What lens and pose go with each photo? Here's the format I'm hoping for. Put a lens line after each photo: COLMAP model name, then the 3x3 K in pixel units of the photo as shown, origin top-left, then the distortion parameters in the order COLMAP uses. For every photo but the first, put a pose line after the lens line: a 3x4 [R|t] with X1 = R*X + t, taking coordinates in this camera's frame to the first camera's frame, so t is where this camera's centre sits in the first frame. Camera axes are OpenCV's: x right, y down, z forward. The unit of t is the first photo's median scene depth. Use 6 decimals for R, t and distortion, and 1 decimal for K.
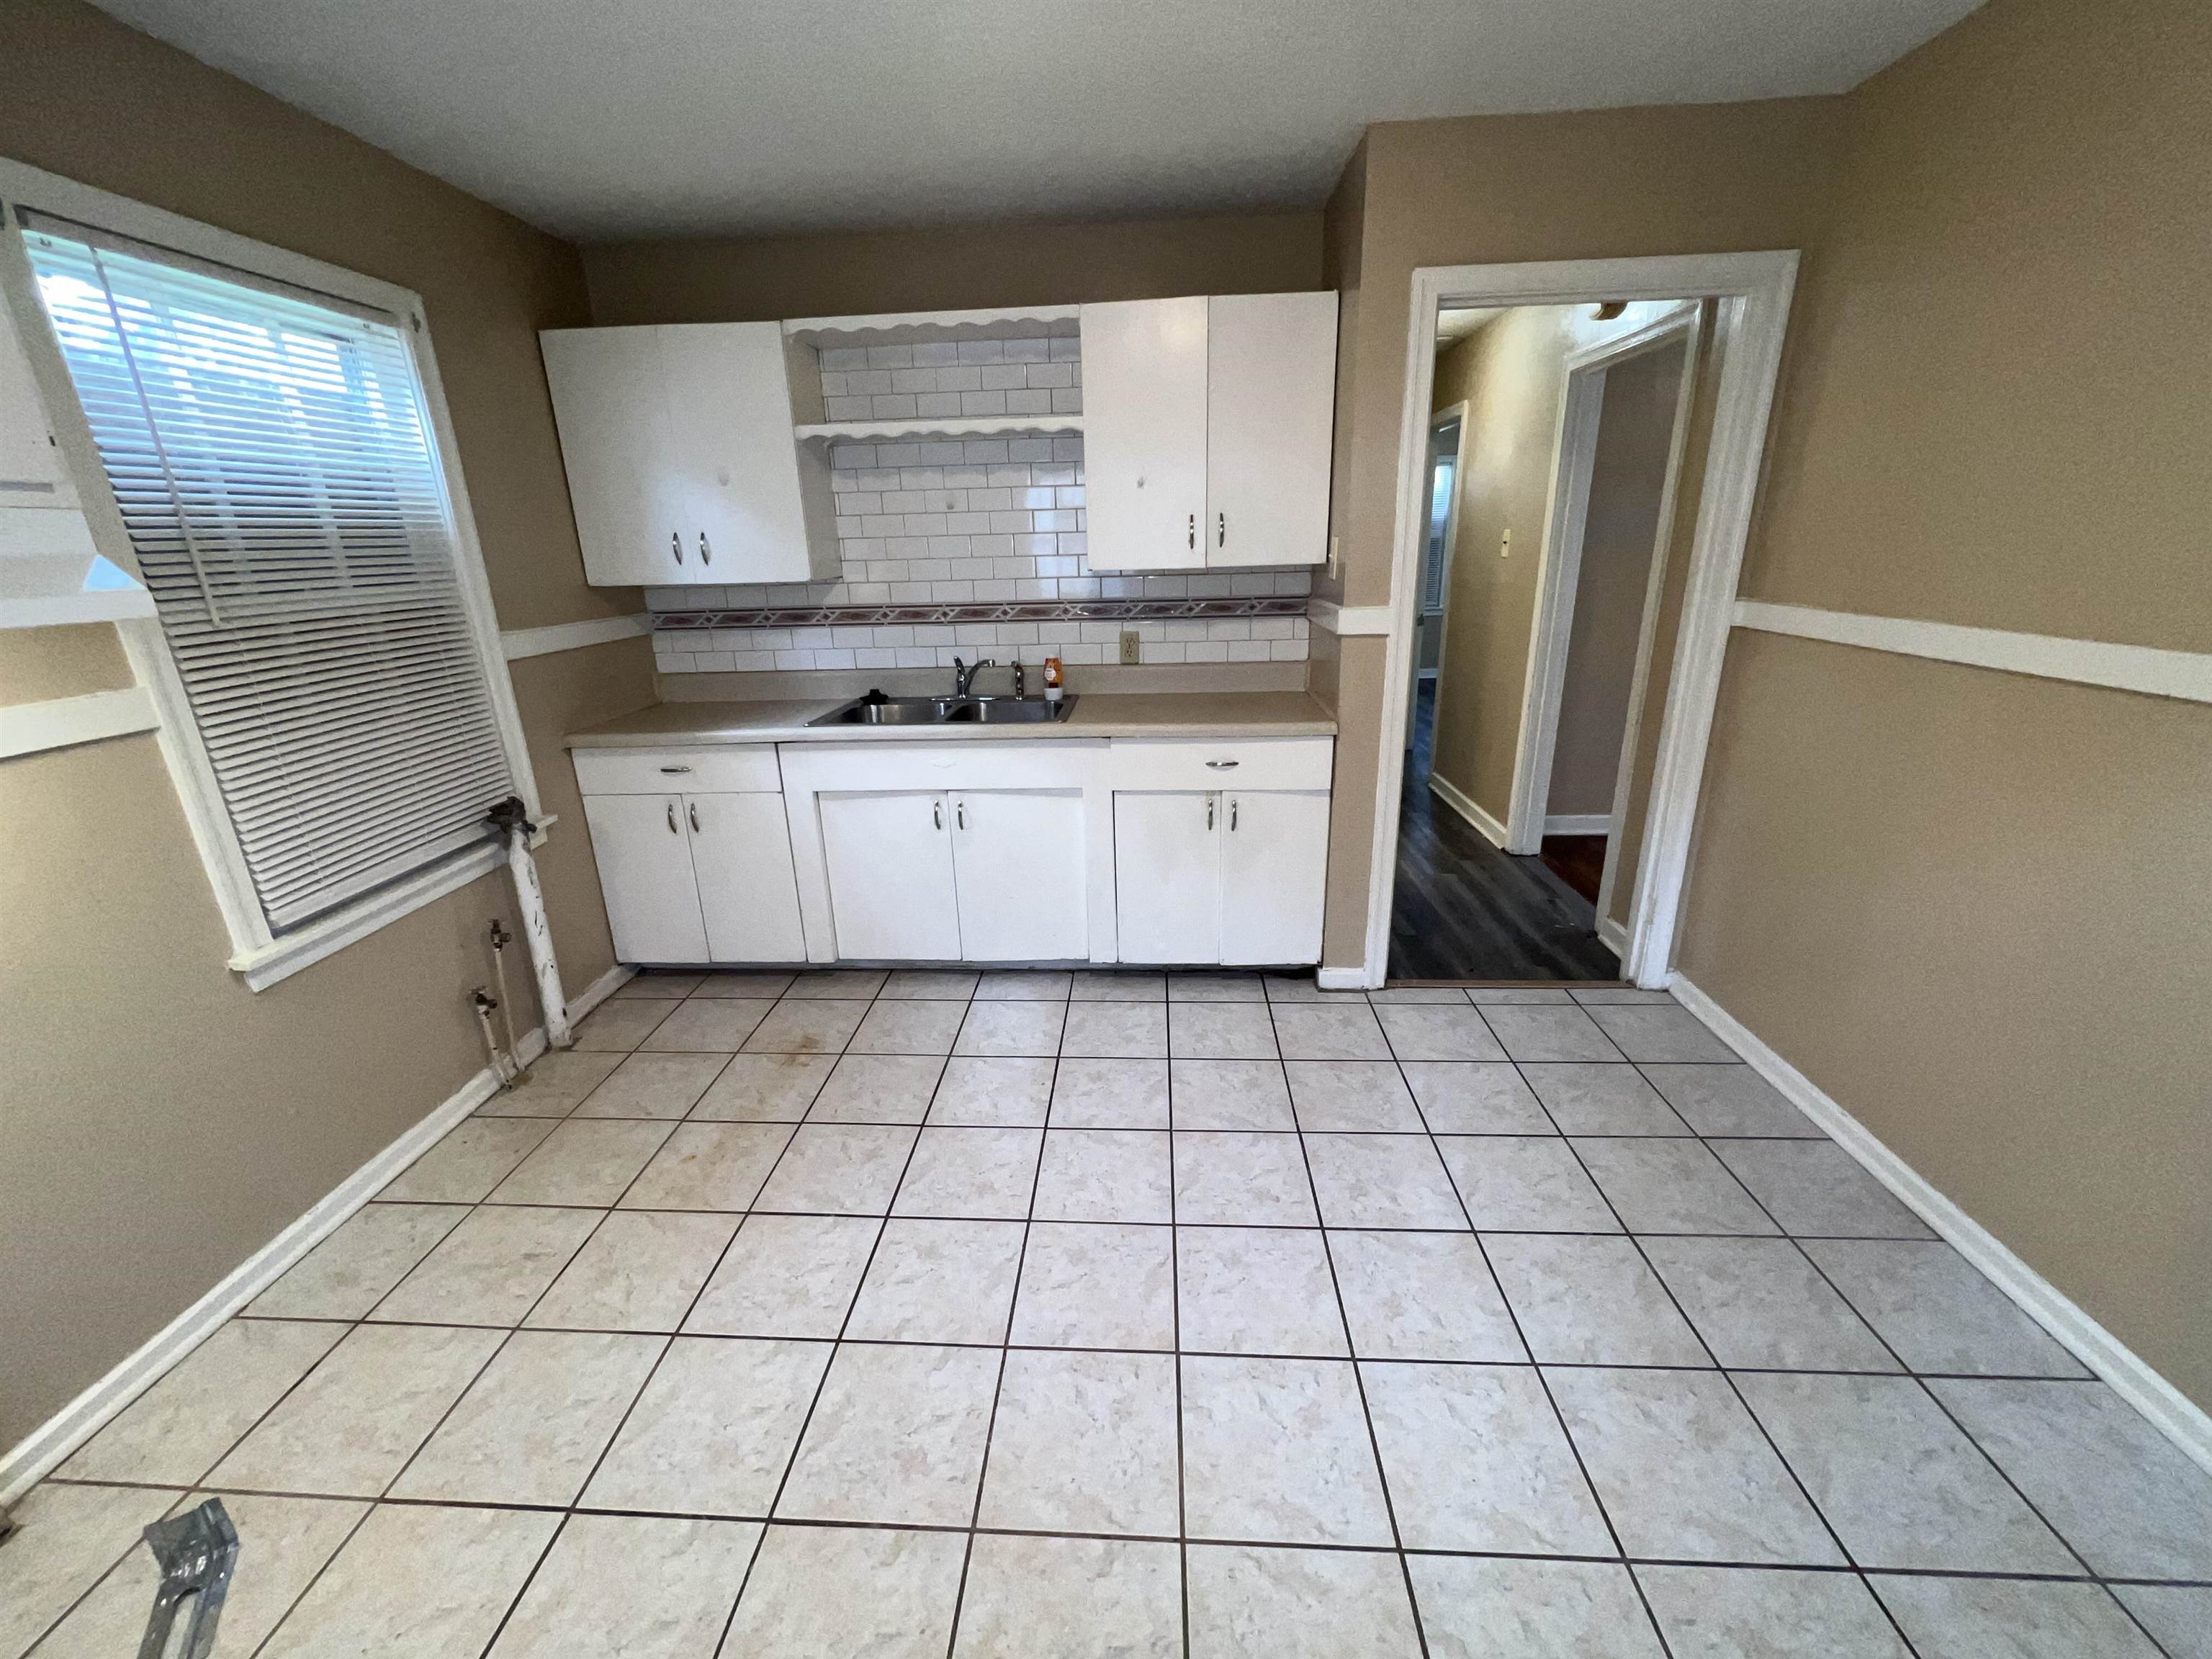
lens RADIAL K [[887.3, 0, 1100.0], [0, 887.3, 827.1], [0, 0, 1]] dist [0.001211, 0.000434]
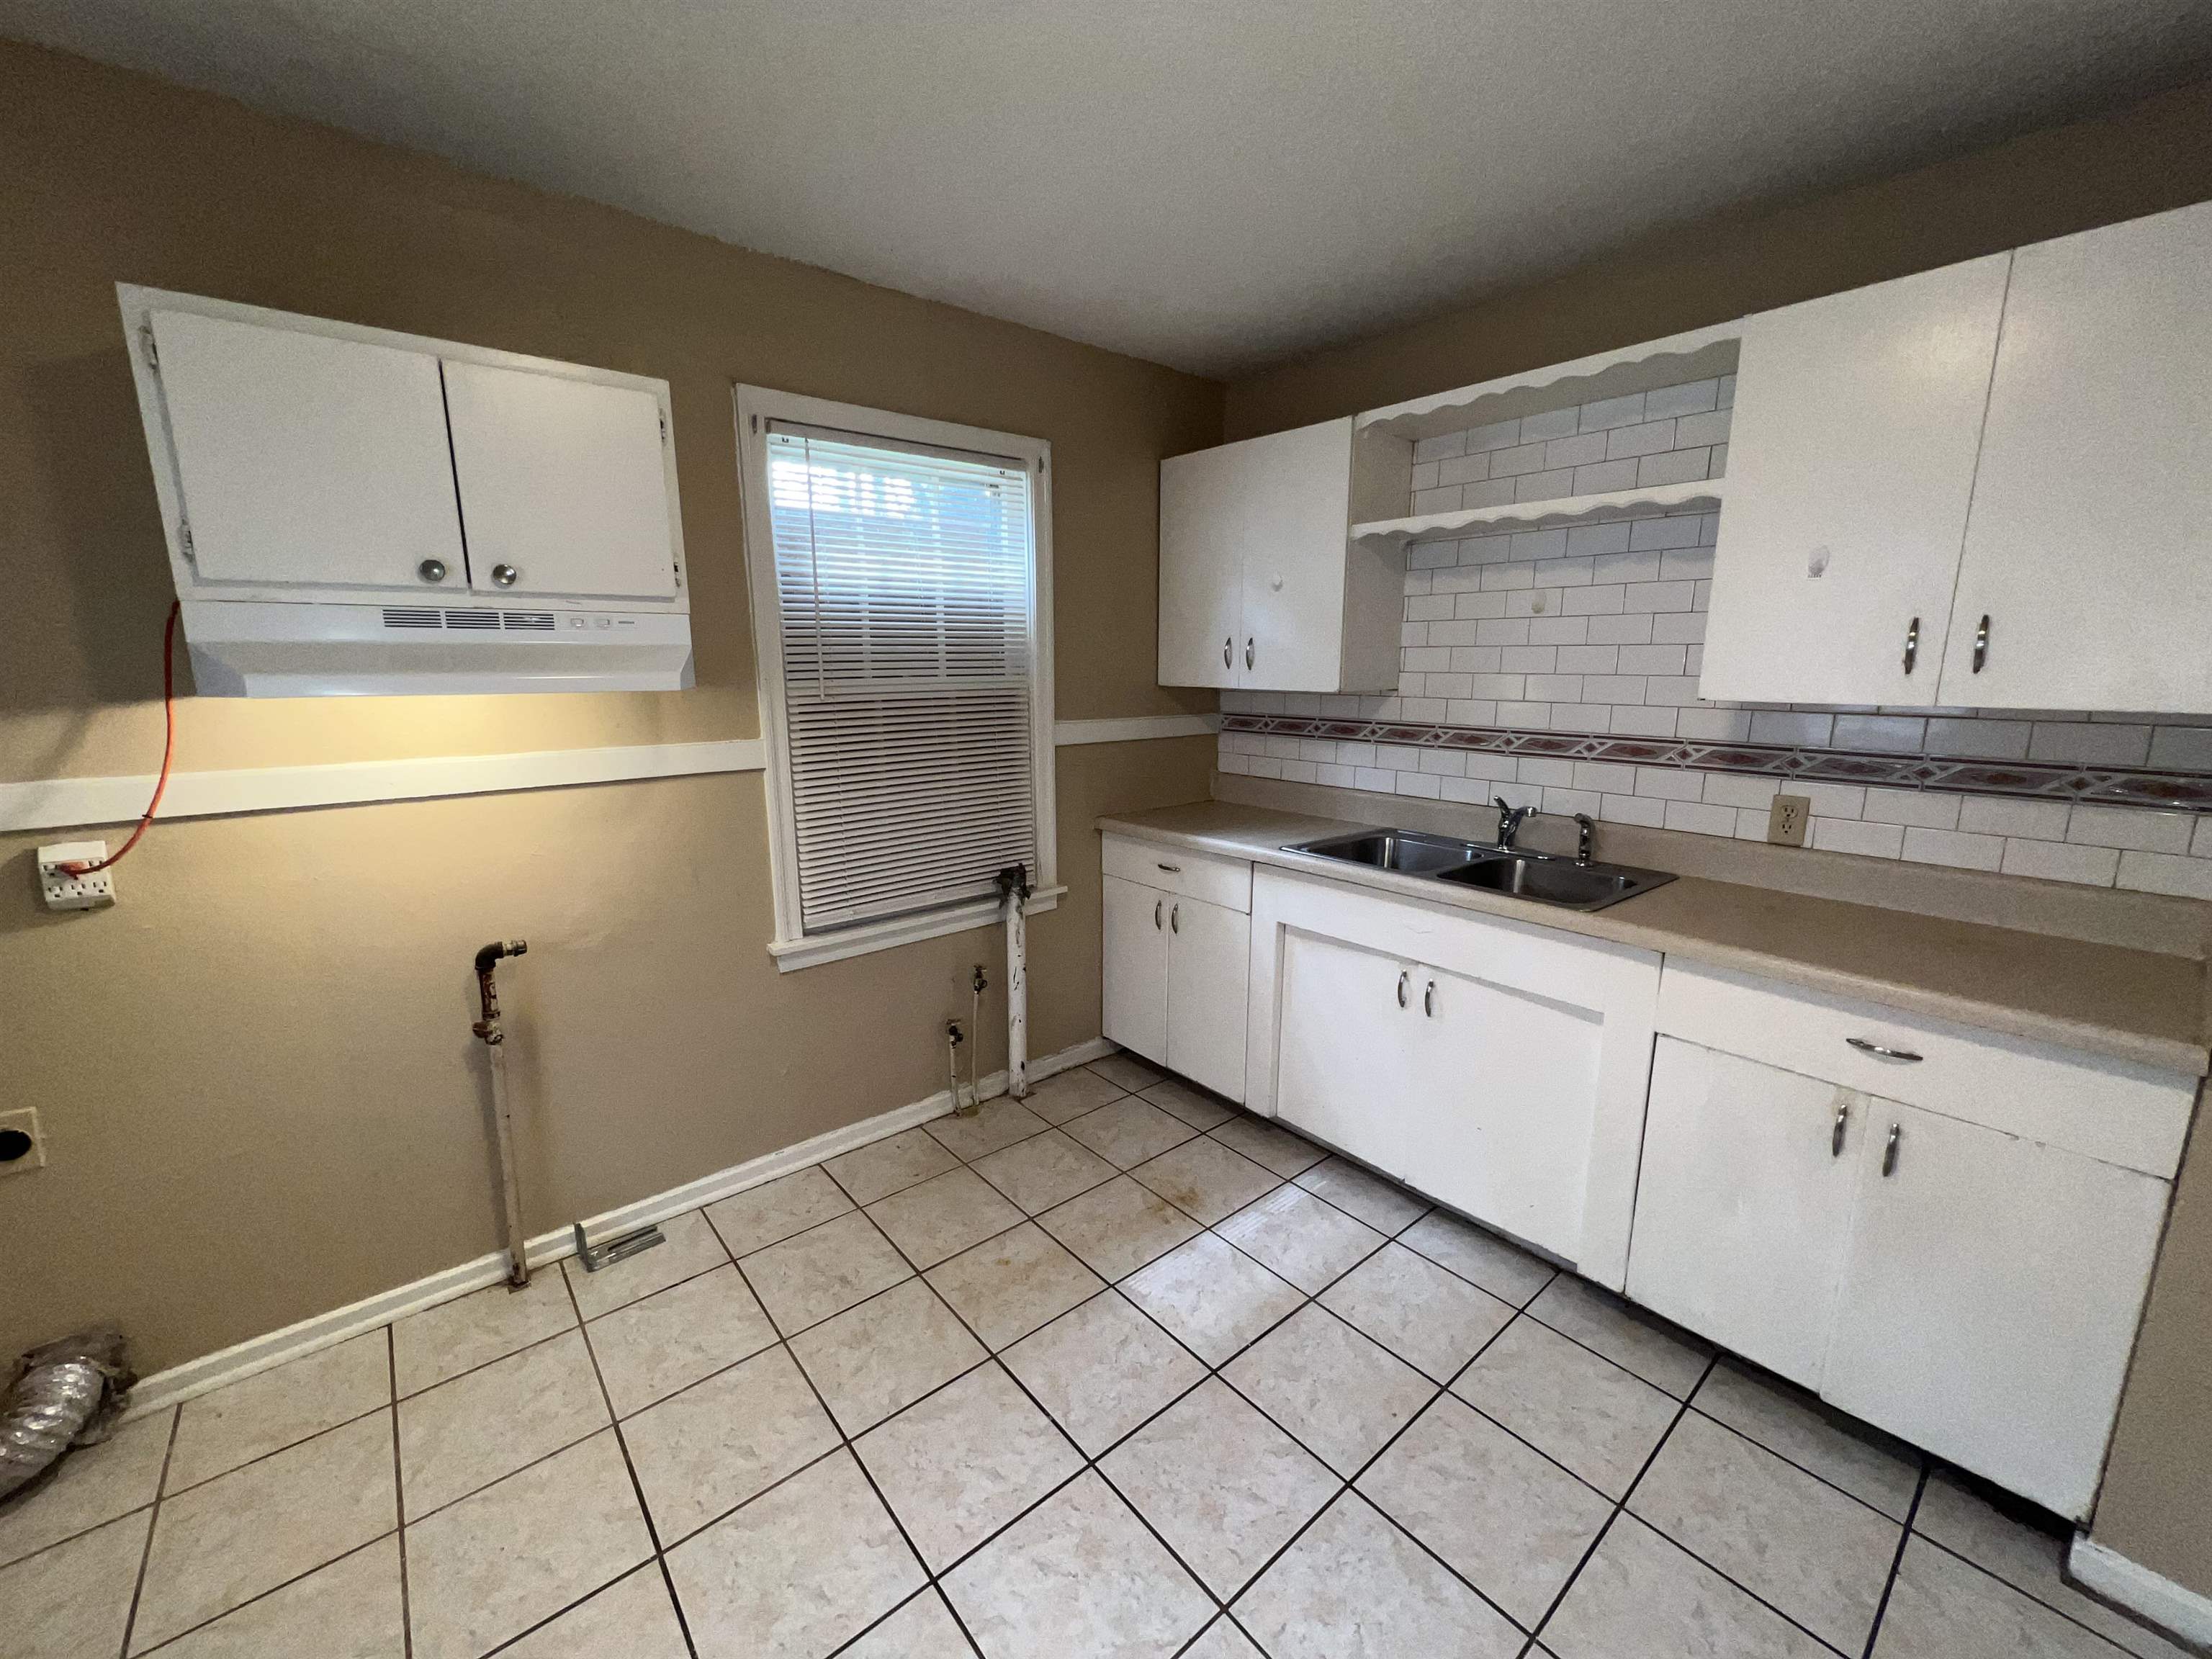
lens RADIAL K [[887.3, 0, 1100.0], [0, 887.3, 827.1], [0, 0, 1]] dist [0.001211, 0.000434]
pose [[0.682844, 0.163167, -0.712110, 0.175997], [-0.243774, 0.969763, -0.011552, -0.080664], [0.688693, 0.181482, 0.701973, 0.244884]]
